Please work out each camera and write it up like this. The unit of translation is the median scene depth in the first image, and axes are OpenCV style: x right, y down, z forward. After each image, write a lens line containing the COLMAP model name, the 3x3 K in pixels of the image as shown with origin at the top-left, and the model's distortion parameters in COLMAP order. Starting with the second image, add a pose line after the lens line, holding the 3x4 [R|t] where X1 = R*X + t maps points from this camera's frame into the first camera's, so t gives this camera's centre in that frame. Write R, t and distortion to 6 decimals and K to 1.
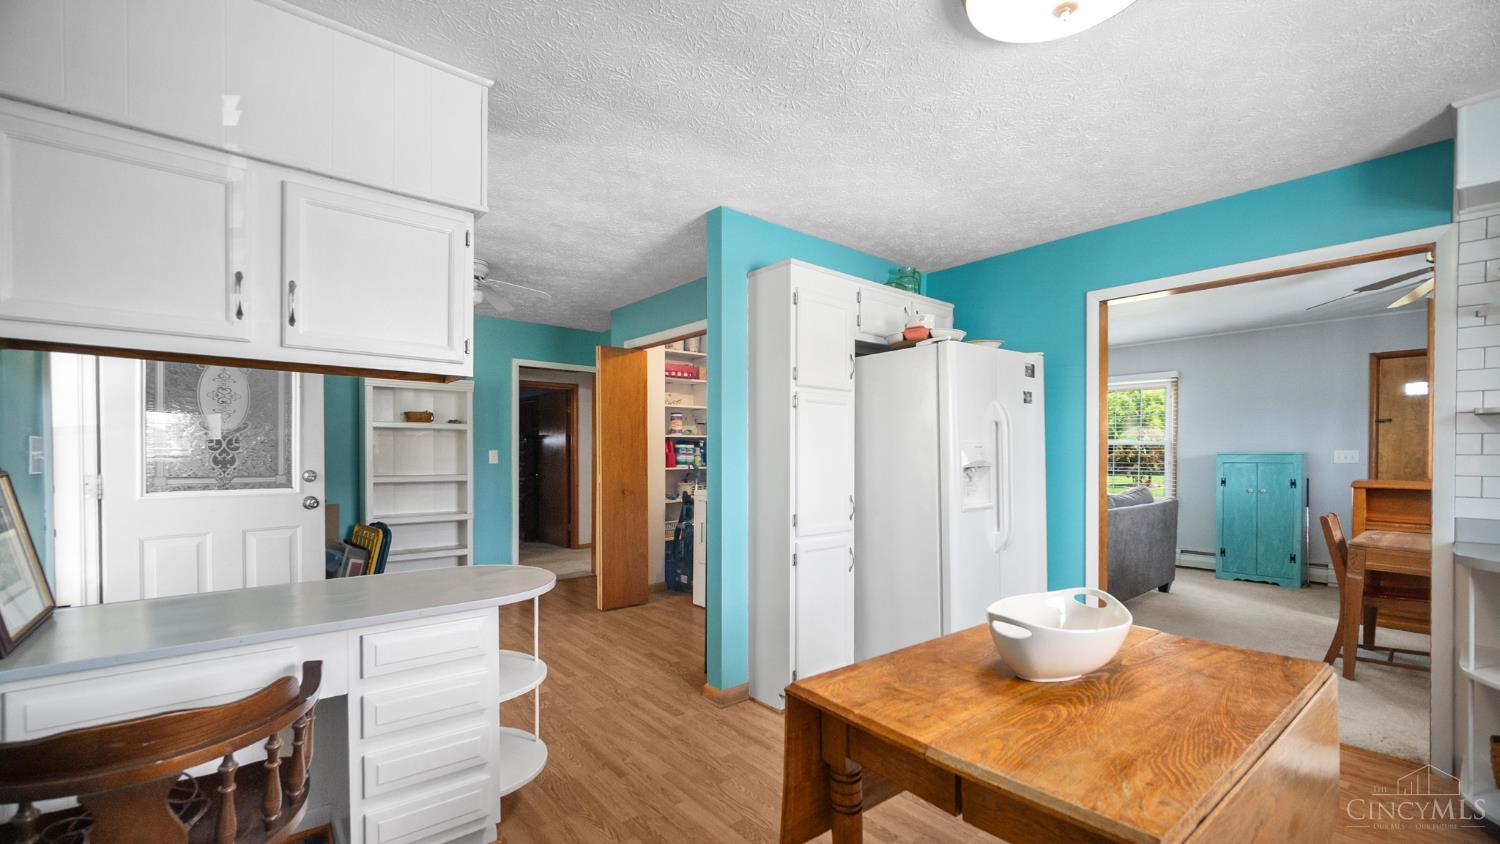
lens RADIAL K [[650.6, 0, 686.7], [0, 650.6, 464.4], [0, 0, 1]] dist [-0.000406, -0.000225]
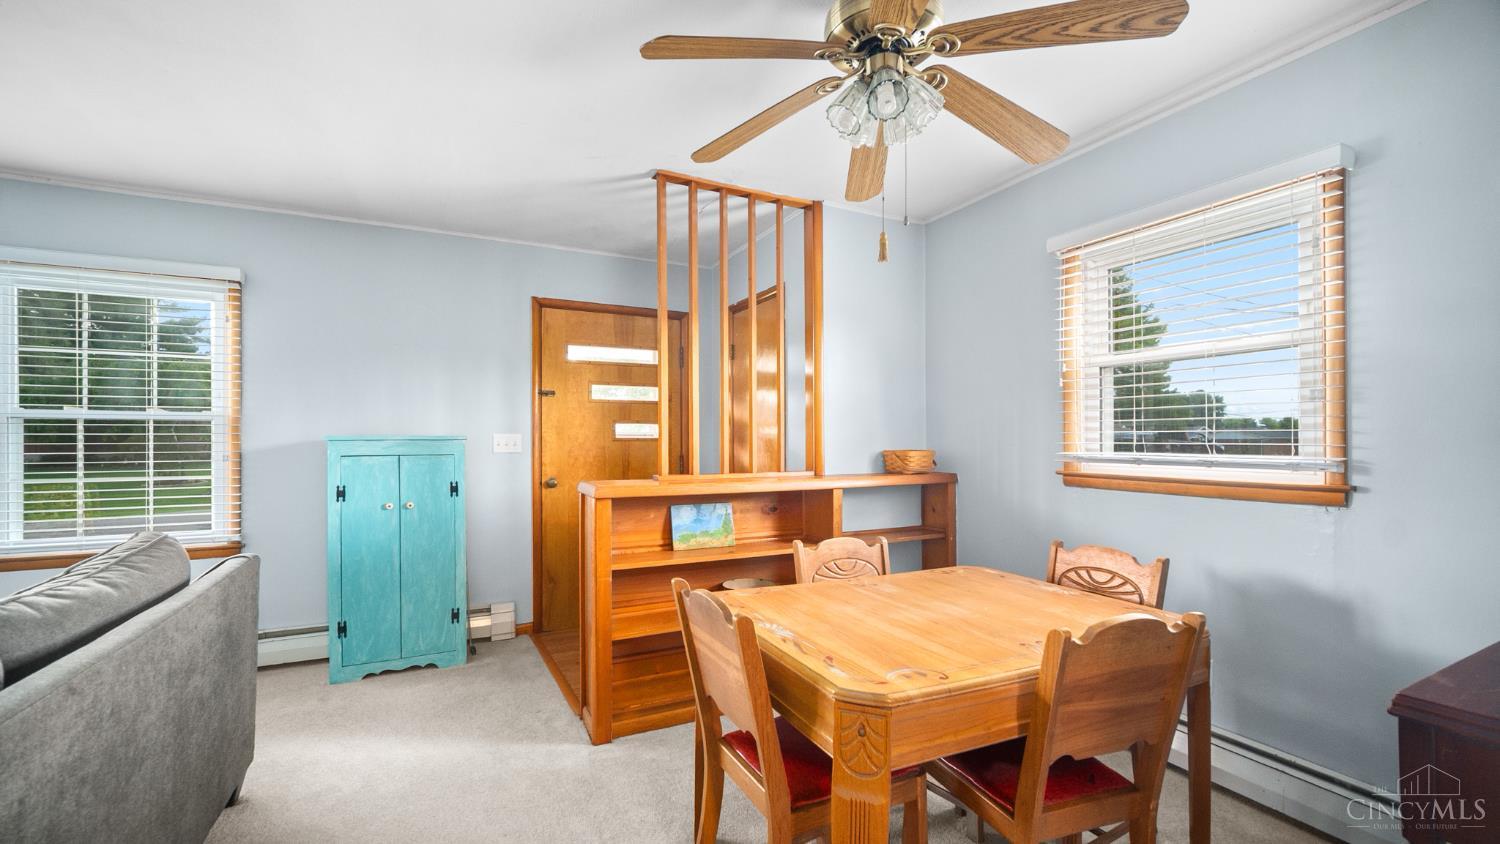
lens RADIAL K [[592.4, 0, 747.9], [0, 592.4, 430.8], [0, 0, 1]] dist [0.002779, 0.000301]
pose [[0.173508, 0.006583, 0.984811, 0.441112], [0.018581, 0.999778, -0.009957, -0.013724], [-0.984657, 0.020027, 0.173347, 0.636095]]
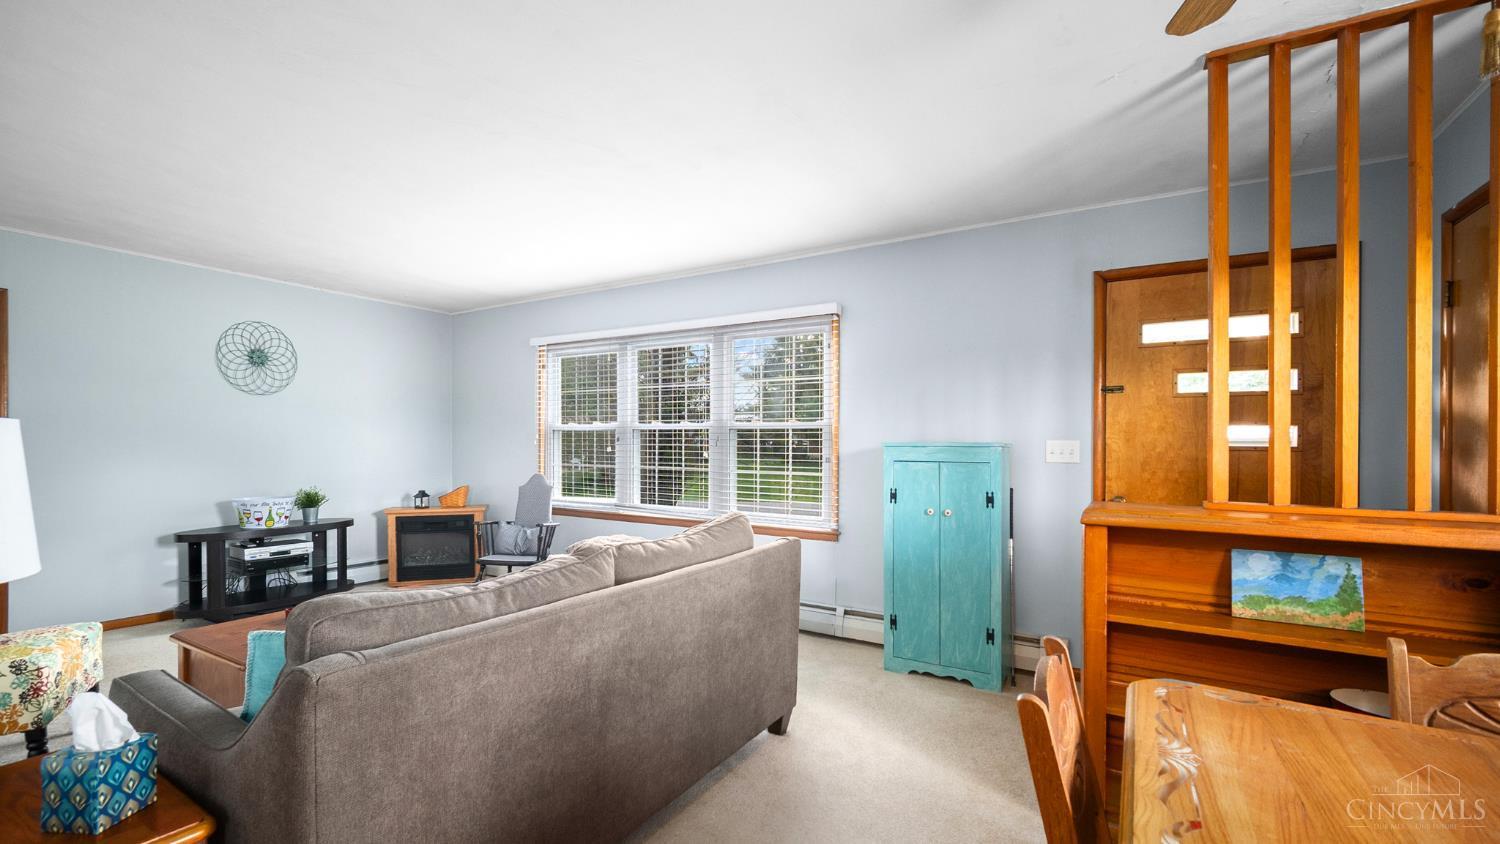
lens RADIAL K [[680.0, 0, 748.0], [0, 680.0, 445.0], [0, 0, 1]] dist [-0.000436, -0.000050]
pose [[0.926862, 0.000705, 0.375402, 0.523165], [0.003084, 0.999950, -0.009493, -0.012270], [-0.375390, 0.009957, 0.926814, 0.539274]]
